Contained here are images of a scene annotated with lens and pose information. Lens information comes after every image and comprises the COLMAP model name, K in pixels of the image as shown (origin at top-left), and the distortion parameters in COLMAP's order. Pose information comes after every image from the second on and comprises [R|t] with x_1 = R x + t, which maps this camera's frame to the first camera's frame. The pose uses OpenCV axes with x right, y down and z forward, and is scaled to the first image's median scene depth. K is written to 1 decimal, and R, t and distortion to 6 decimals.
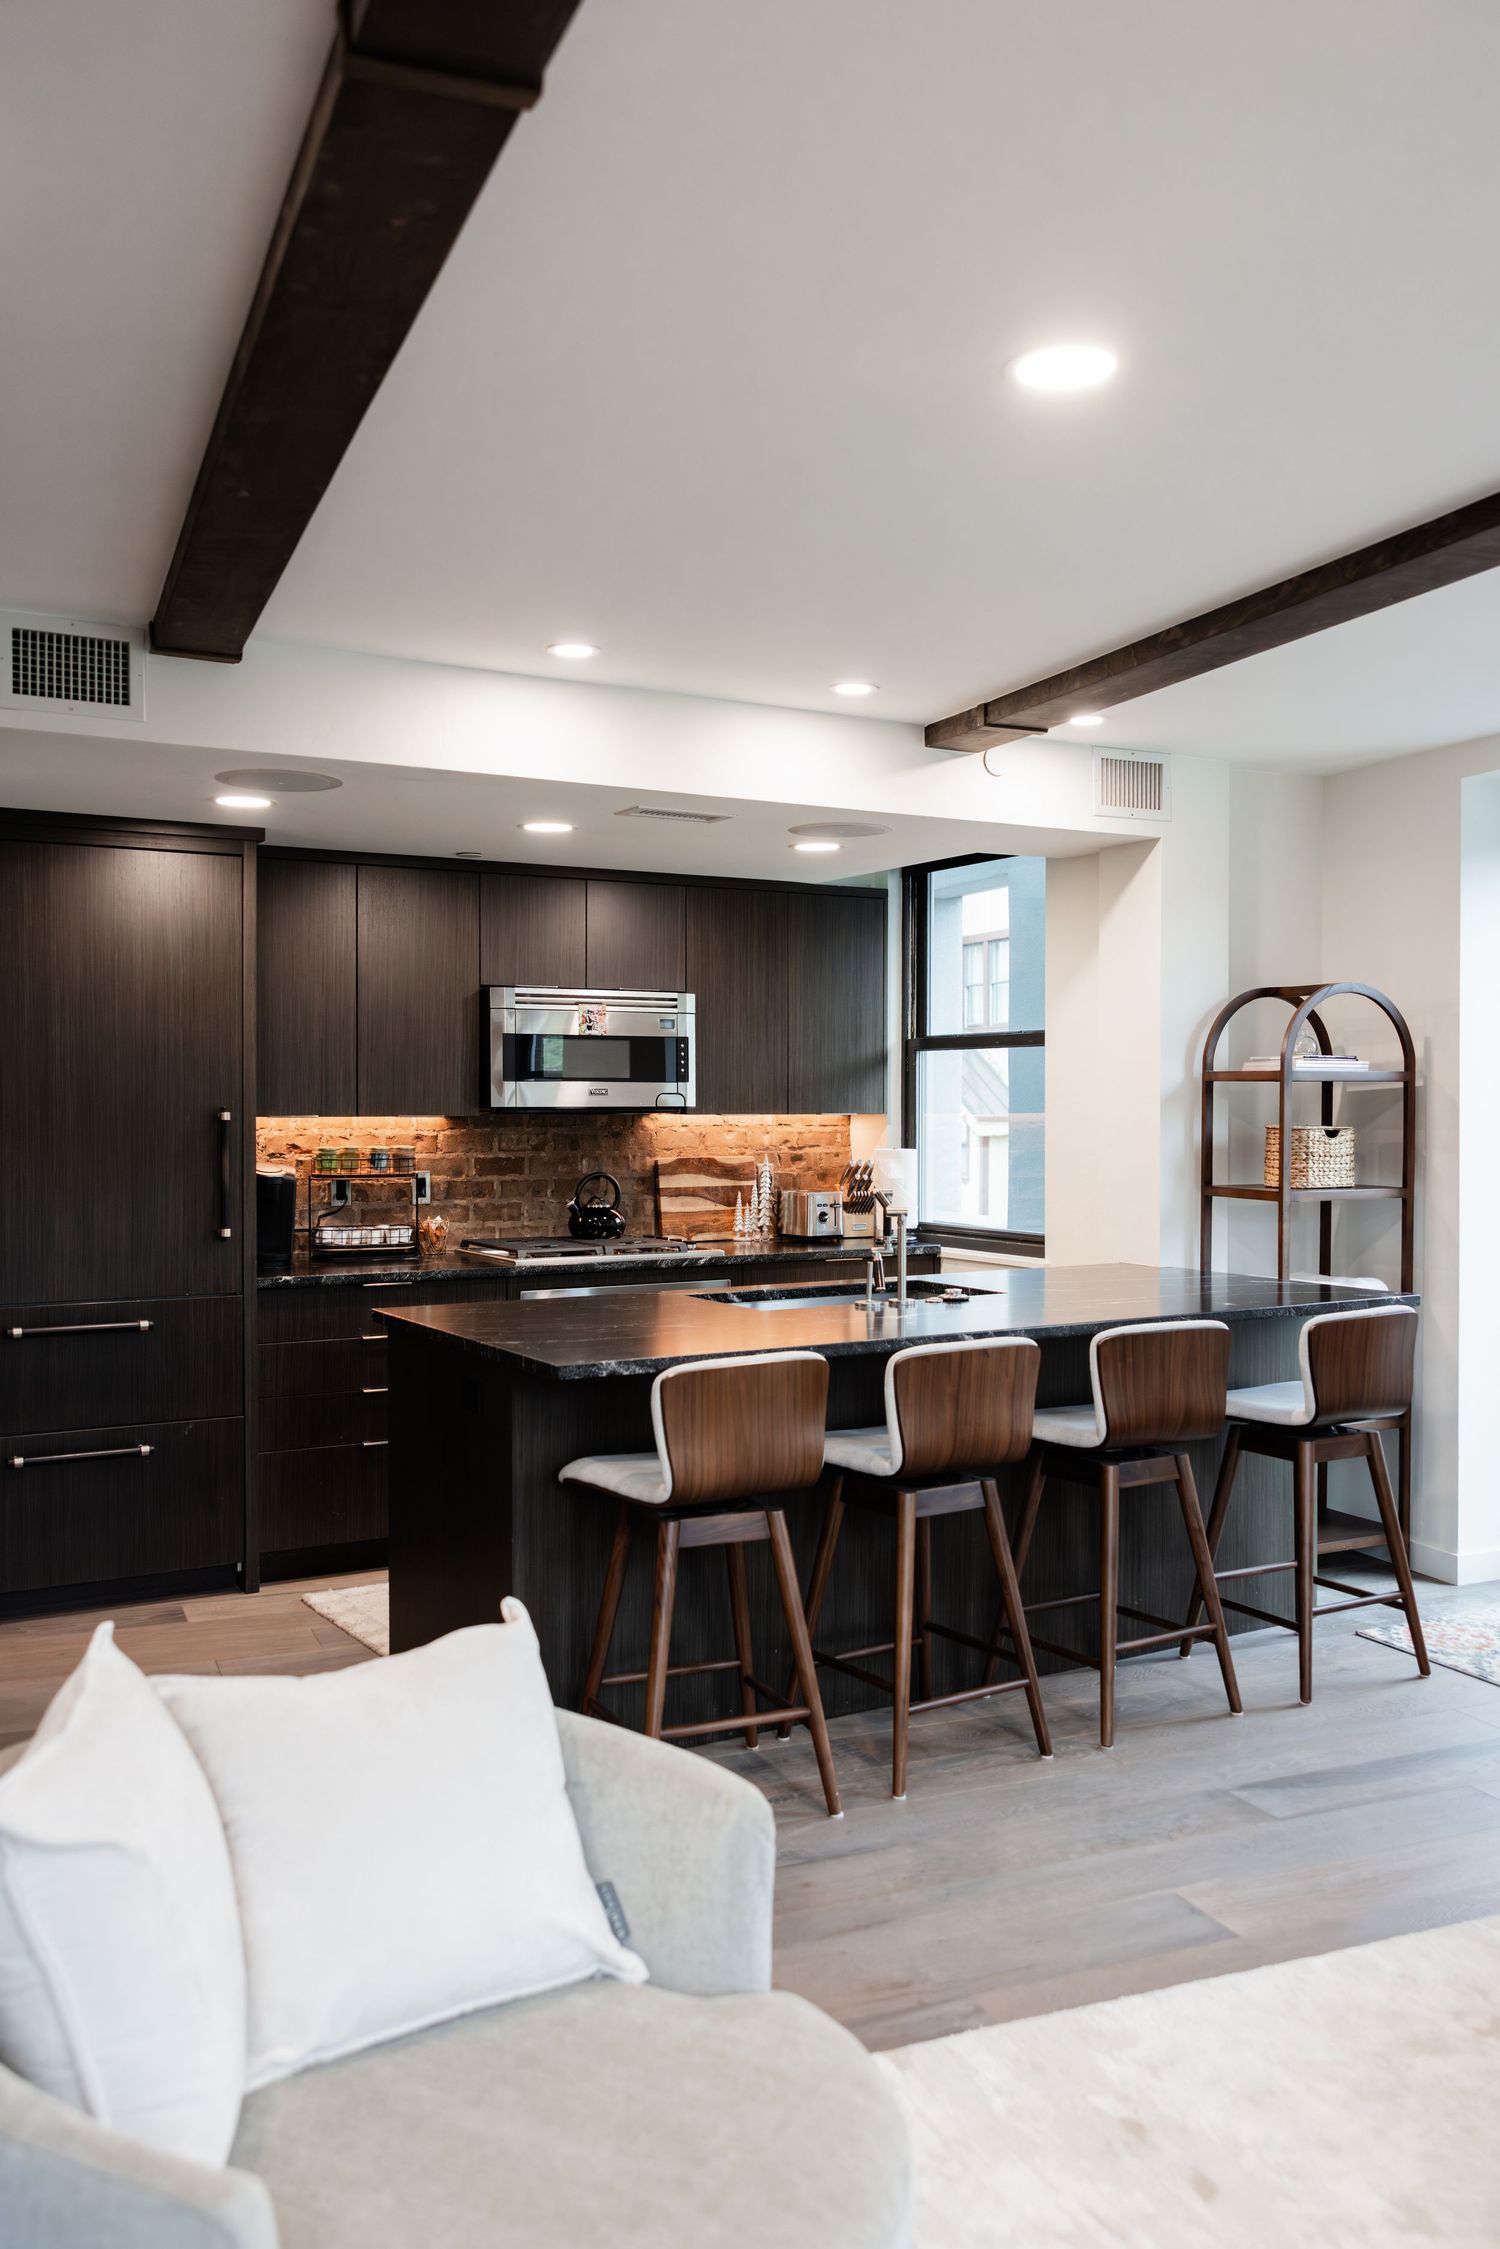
lens RADIAL K [[1842.8, 0, 750.0], [0, 1842.8, 1124.5], [0, 0, 1]] dist [0.005389, -0.002828]
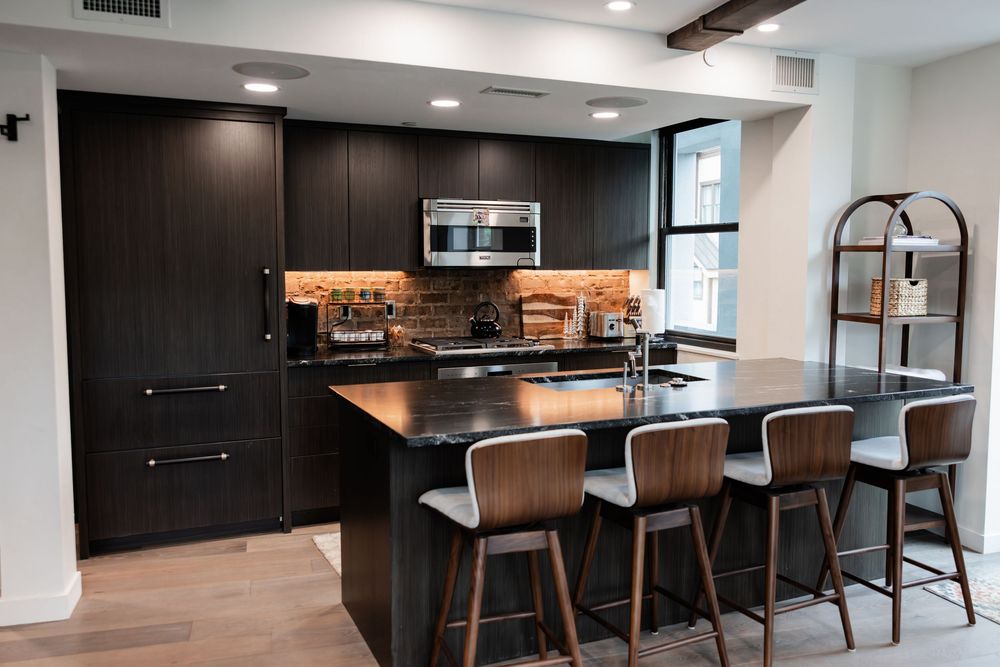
lens RADIAL K [[835.1, 0, 512.6], [0, 835.1, 329.4], [0, 0, 1]] dist [-0.003178, 0.007290]
pose [[0.994272, 0.009559, -0.106447, 0.036639], [-0.002156, 0.997583, 0.069454, -0.004971], [0.106853, -0.068827, 0.991890, 0.211838]]
